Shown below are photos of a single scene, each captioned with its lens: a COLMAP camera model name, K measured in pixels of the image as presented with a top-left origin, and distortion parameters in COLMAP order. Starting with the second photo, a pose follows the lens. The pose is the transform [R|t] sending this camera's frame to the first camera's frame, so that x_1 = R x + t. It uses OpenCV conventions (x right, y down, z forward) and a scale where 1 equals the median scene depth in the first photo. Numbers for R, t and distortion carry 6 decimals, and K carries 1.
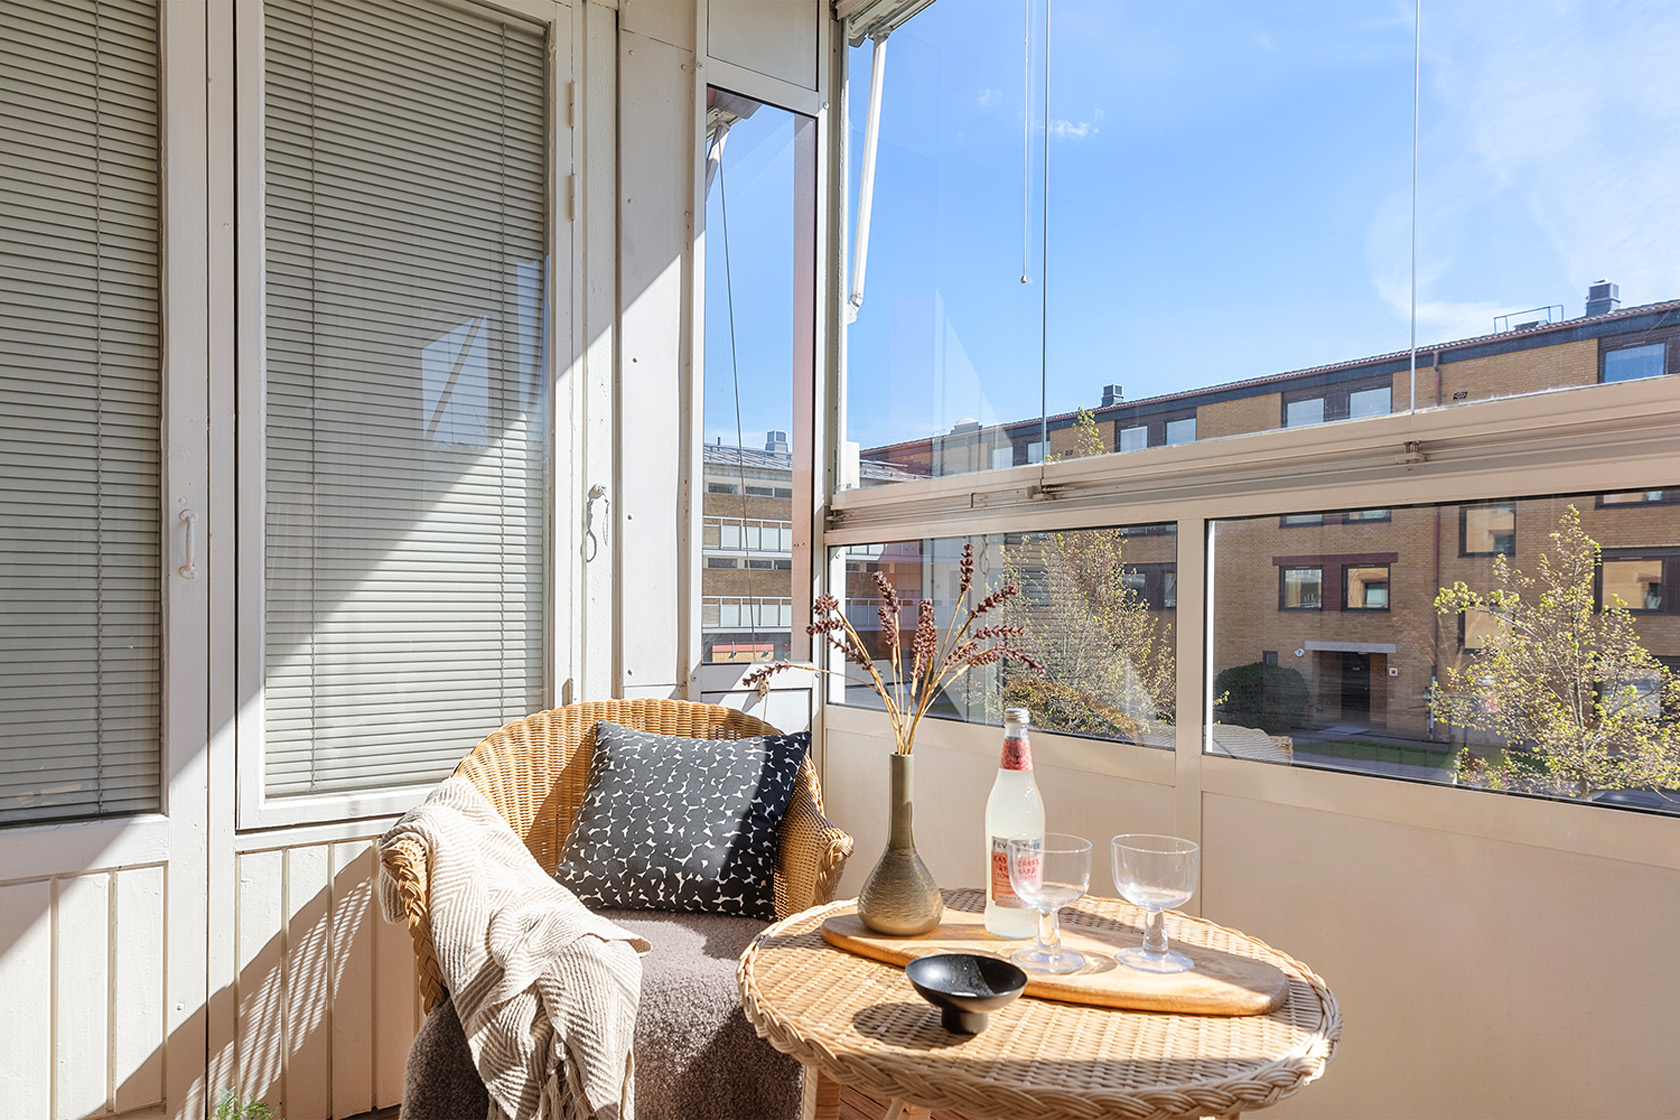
lens RADIAL K [[1048.4, 0, 793.2], [0, 1048.4, 627.6], [0, 0, 1]] dist [0.006092, 0.000951]
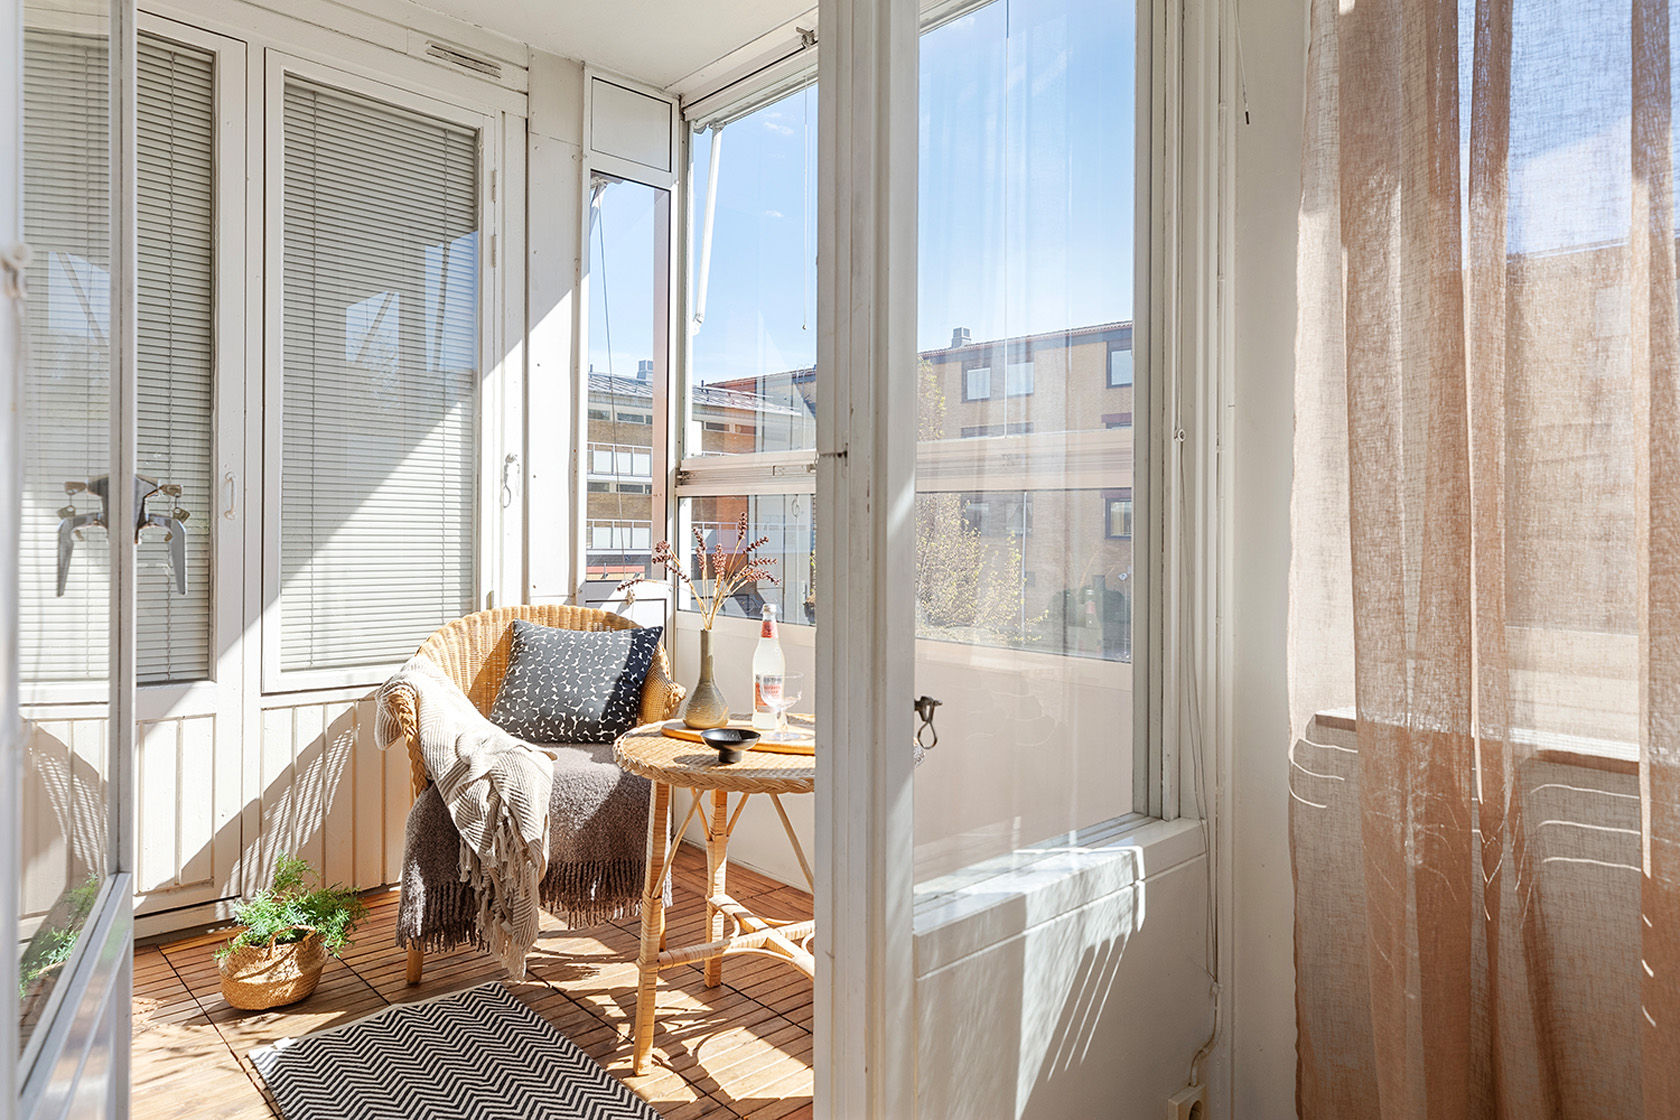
lens RADIAL K [[1021.8, 0, 782.4], [0, 1021.8, 590.7], [0, 0, 1]] dist [0.017528, -0.000122]
pose [[0.993361, 0.003983, 0.114971, 0.019032], [-0.008590, 0.999179, 0.039599, -0.010195], [-0.114718, -0.040323, 0.992579, -0.461219]]
